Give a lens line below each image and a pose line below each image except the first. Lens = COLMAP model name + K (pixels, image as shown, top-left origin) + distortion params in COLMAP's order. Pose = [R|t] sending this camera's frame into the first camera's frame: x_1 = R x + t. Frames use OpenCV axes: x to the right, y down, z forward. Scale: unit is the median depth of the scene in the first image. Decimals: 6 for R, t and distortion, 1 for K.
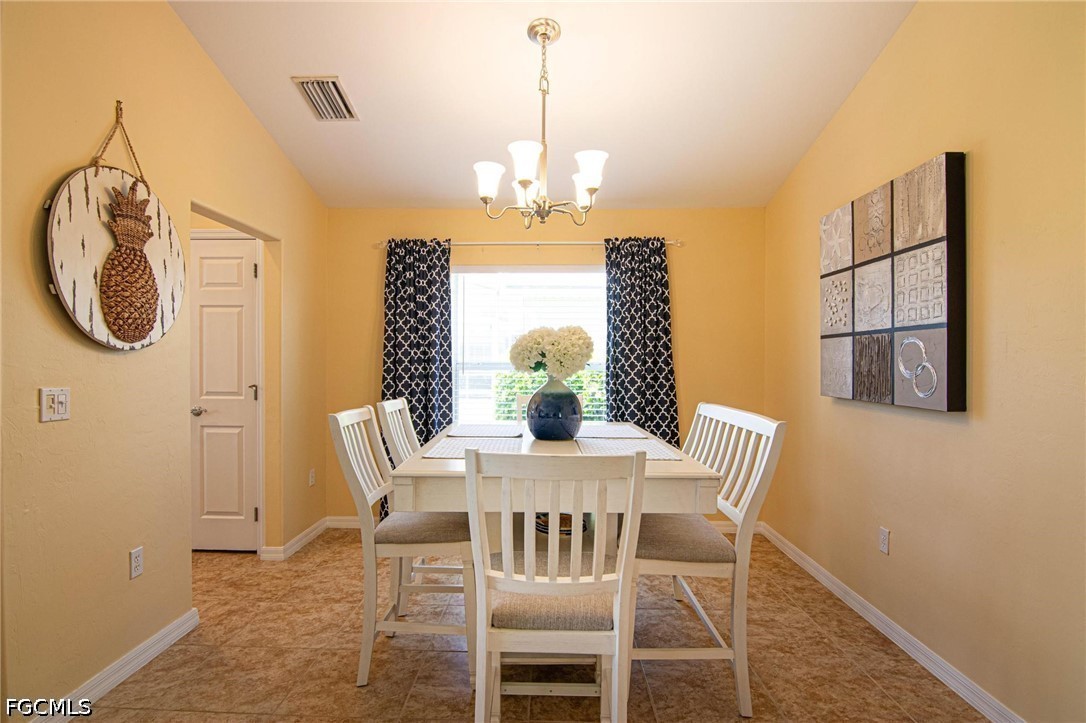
lens RADIAL K [[563.3, 0, 537.8], [0, 563.3, 364.8], [0, 0, 1]] dist [-0.001747, -0.016029]
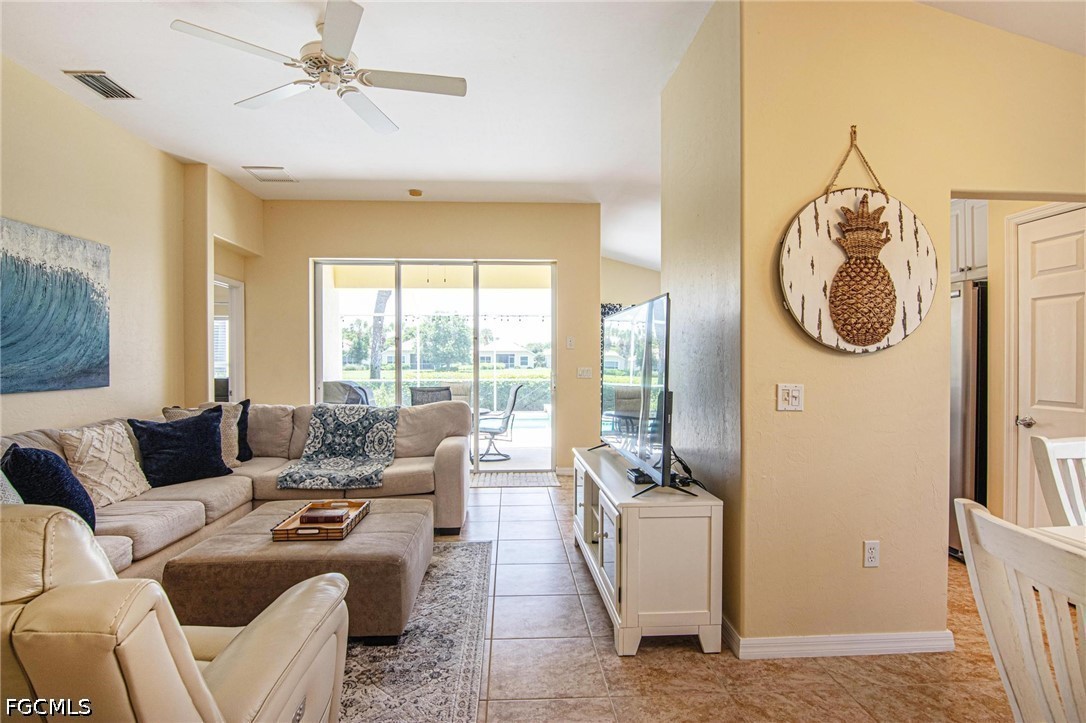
lens RADIAL K [[563.3, 0, 537.8], [0, 563.3, 364.8], [0, 0, 1]] dist [-0.001747, -0.016029]
pose [[0.059421, 0.004963, -0.998221, 0.315062], [-0.010157, 0.999939, 0.004367, -0.001624], [0.998181, 0.009880, 0.059468, 0.319649]]
